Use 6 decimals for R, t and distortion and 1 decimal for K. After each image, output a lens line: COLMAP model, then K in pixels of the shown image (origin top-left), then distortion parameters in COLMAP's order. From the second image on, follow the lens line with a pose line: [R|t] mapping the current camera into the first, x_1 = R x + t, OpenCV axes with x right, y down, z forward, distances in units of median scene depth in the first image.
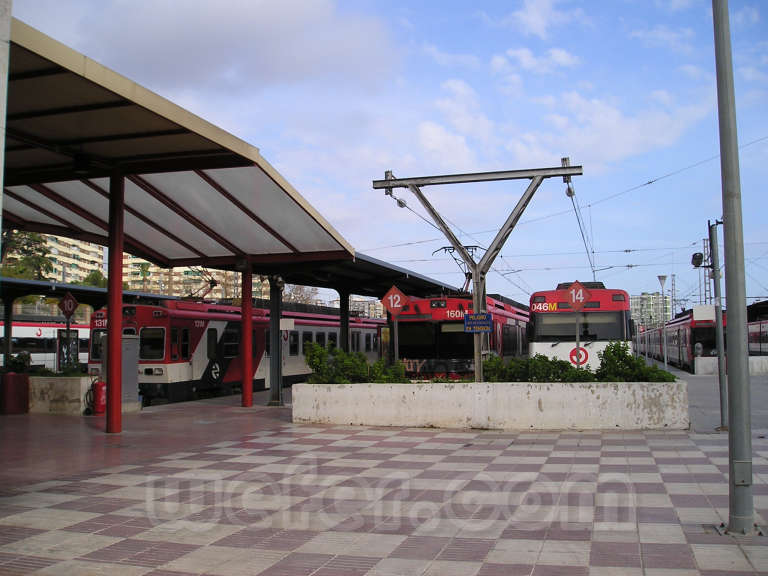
lens RADIAL K [[816.8, 0, 382.4], [0, 816.8, 289.4], [0, 0, 1]] dist [-0.099357, 0.000000]
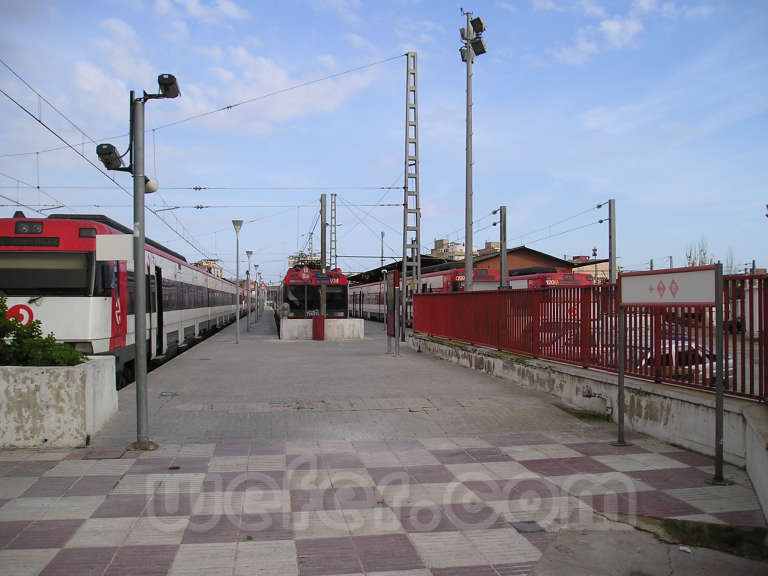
lens RADIAL K [[816.8, 0, 385.8], [0, 816.8, 288.5], [0, 0, 1]] dist [-0.099357, 0.000000]
pose [[0.916144, 0.019797, 0.400361, 0.073800], [-0.040014, 0.998308, 0.042199, 0.005486], [-0.398848, -0.054680, 0.915385, 0.081987]]
